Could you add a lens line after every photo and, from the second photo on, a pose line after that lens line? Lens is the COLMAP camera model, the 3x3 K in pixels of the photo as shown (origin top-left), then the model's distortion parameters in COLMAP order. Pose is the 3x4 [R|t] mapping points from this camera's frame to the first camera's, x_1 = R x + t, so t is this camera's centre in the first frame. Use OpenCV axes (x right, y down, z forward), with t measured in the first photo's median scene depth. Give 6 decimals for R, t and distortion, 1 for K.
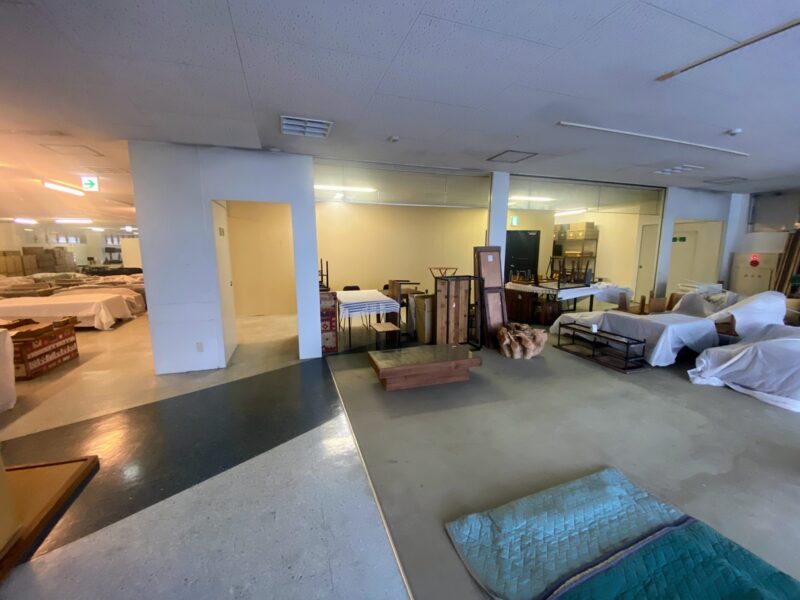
lens RADIAL K [[328.6, 0, 400.0], [0, 328.6, 300.0], [0, 0, 1]] dist [-0.003815, -0.000775]
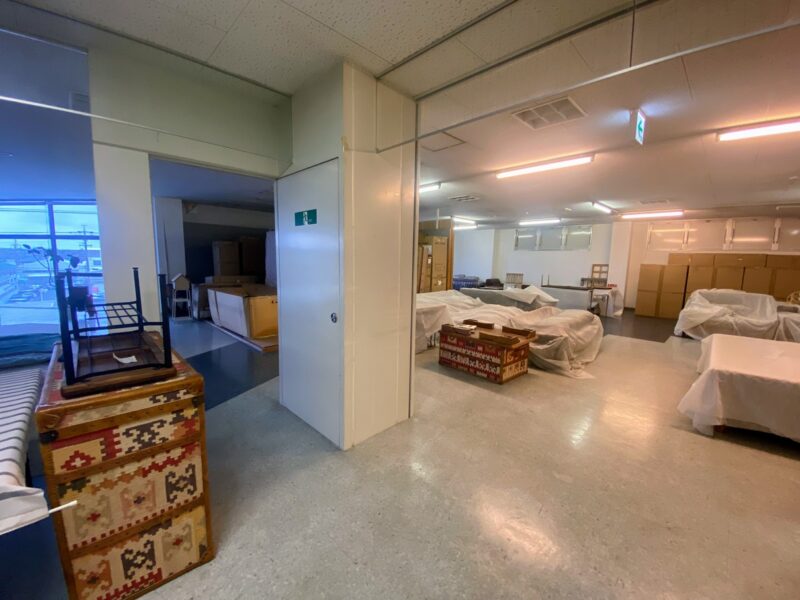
lens RADIAL K [[328.6, 0, 400.0], [0, 328.6, 300.0], [0, 0, 1]] dist [-0.003815, -0.000775]
pose [[-0.905368, 0.035549, -0.423137, -0.473859], [-0.087838, 0.959257, 0.268533, -0.251276], [0.415443, 0.280289, -0.865358, 1.721394]]
